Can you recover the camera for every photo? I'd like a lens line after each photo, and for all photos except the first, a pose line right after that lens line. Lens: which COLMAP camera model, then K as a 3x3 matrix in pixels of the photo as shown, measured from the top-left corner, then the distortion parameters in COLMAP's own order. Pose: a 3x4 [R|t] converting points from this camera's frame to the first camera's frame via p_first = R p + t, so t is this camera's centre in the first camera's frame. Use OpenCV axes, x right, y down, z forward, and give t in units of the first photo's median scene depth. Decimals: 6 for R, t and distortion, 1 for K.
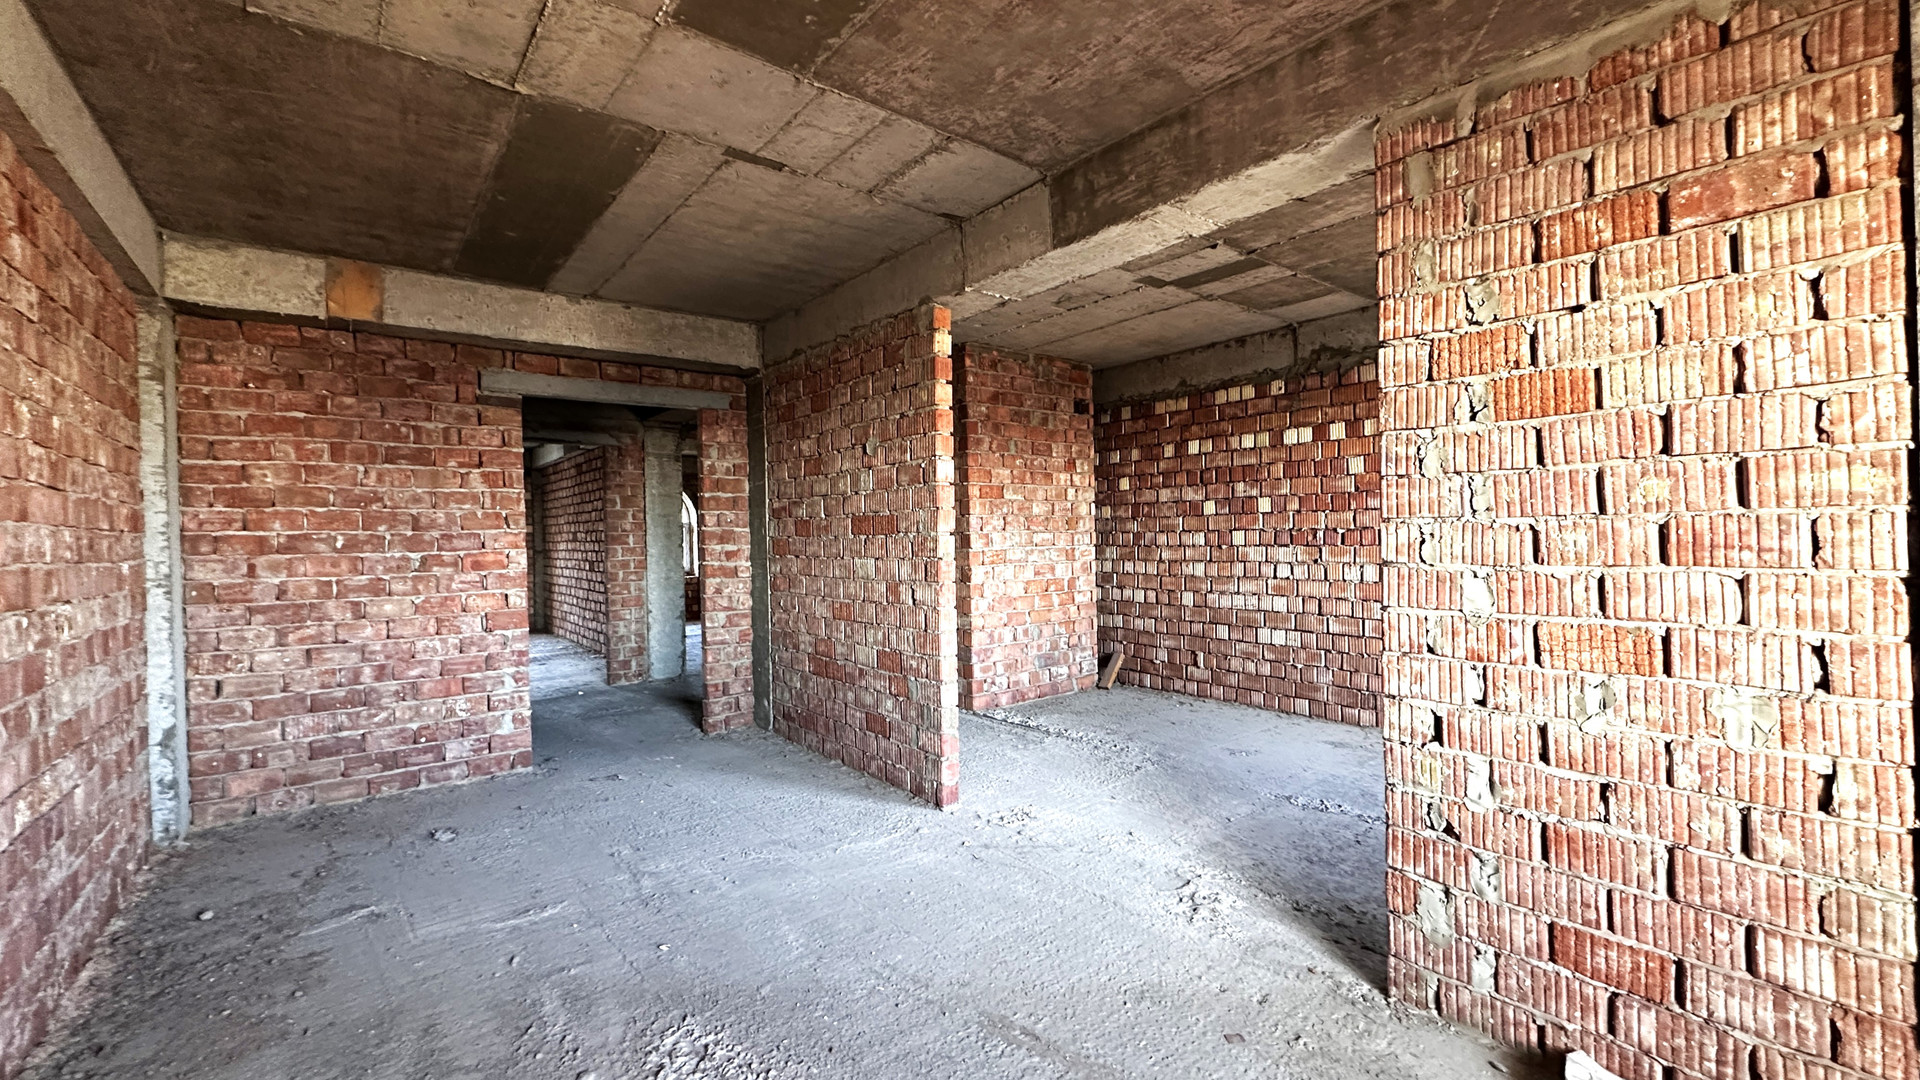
lens RADIAL K [[740.7, 0, 960.0], [0, 740.7, 540.0], [0, 0, 1]] dist [0.000653, 0.000176]
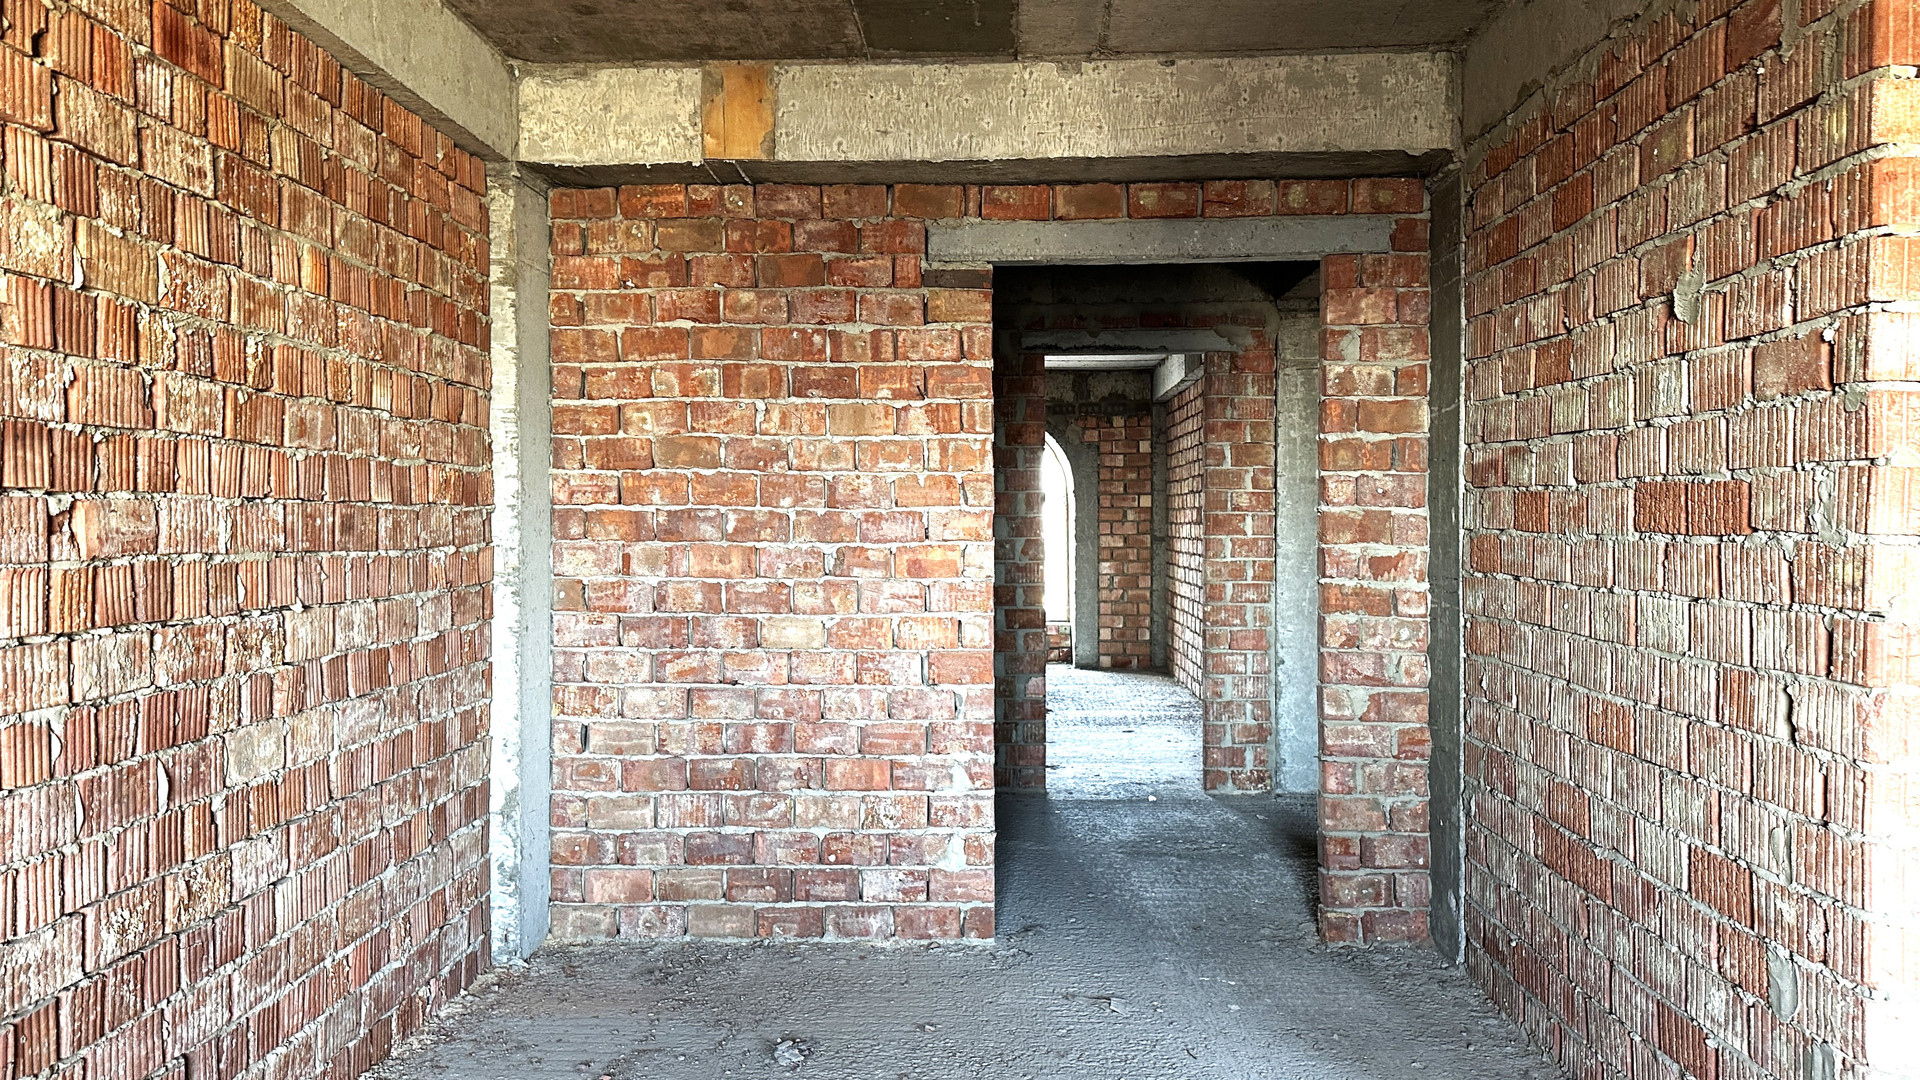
lens RADIAL K [[1341.1, 0, 960.0], [0, 1341.1, 531.1], [0, 0, 1]] dist [0.157512, -0.238265]
pose [[0.766885, 0.025320, -0.641285, 0.045344], [-0.021213, 0.999676, 0.014103, -0.010781], [0.641434, 0.002788, 0.767173, 0.238492]]
